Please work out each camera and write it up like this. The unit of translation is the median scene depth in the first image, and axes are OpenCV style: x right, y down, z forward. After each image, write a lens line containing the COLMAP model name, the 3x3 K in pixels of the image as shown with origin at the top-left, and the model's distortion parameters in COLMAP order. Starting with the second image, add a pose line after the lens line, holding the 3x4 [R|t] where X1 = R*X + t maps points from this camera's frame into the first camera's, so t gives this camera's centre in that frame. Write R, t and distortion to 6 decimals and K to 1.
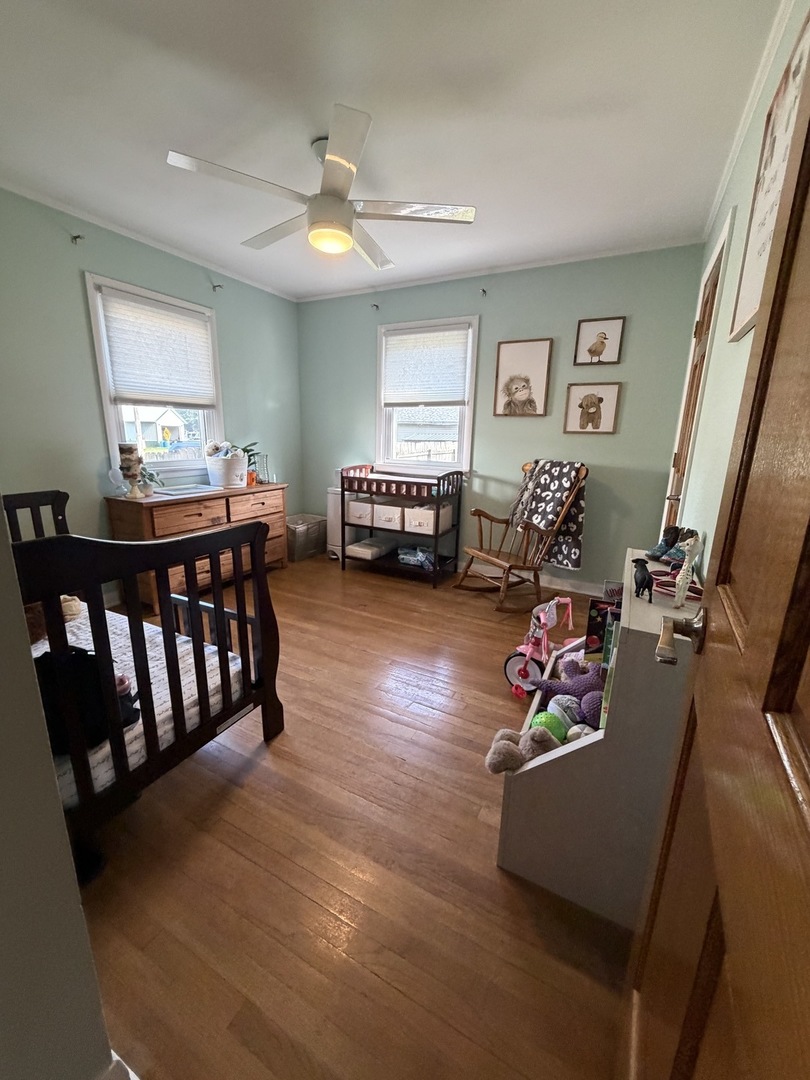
lens RADIAL K [[433.8, 0, 405.0], [0, 433.8, 540.0], [0, 0, 1]] dist [-0.000447, -0.000015]
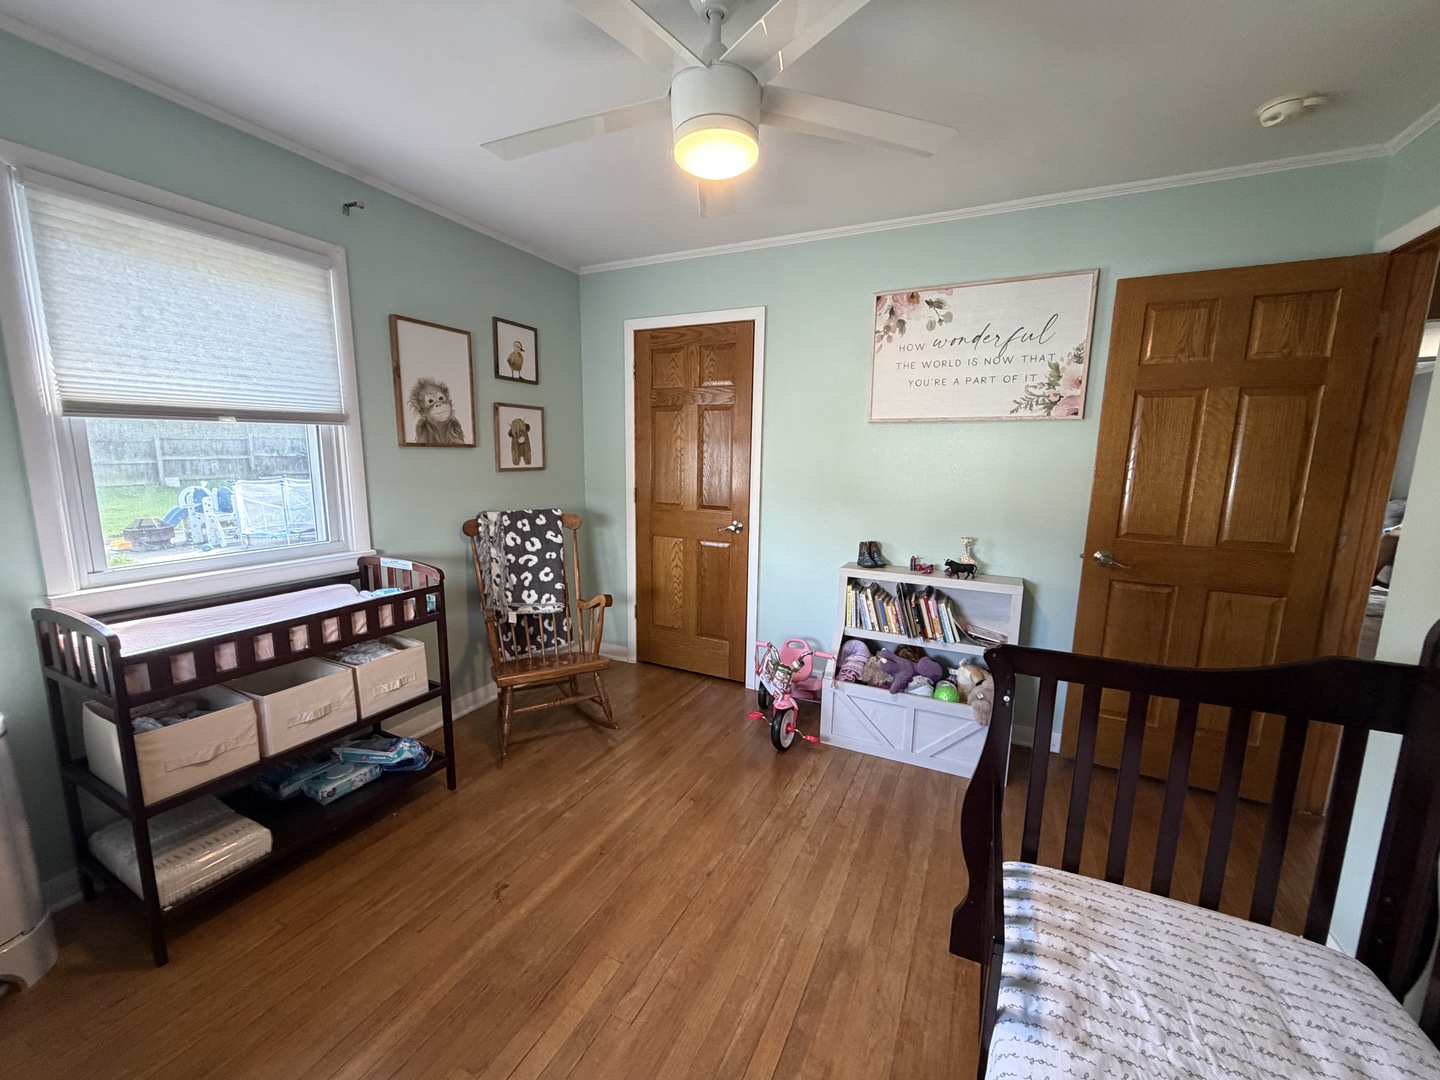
lens RADIAL K [[578.4, 0, 717.7], [0, 578.4, 545.4], [0, 0, 1]] dist [-0.000447, -0.000015]
pose [[-0.029336, -0.183727, 0.982539, -0.581004], [0.224015, 0.956751, 0.185594, -0.226343], [-0.974144, 0.225548, 0.013090, 0.672518]]
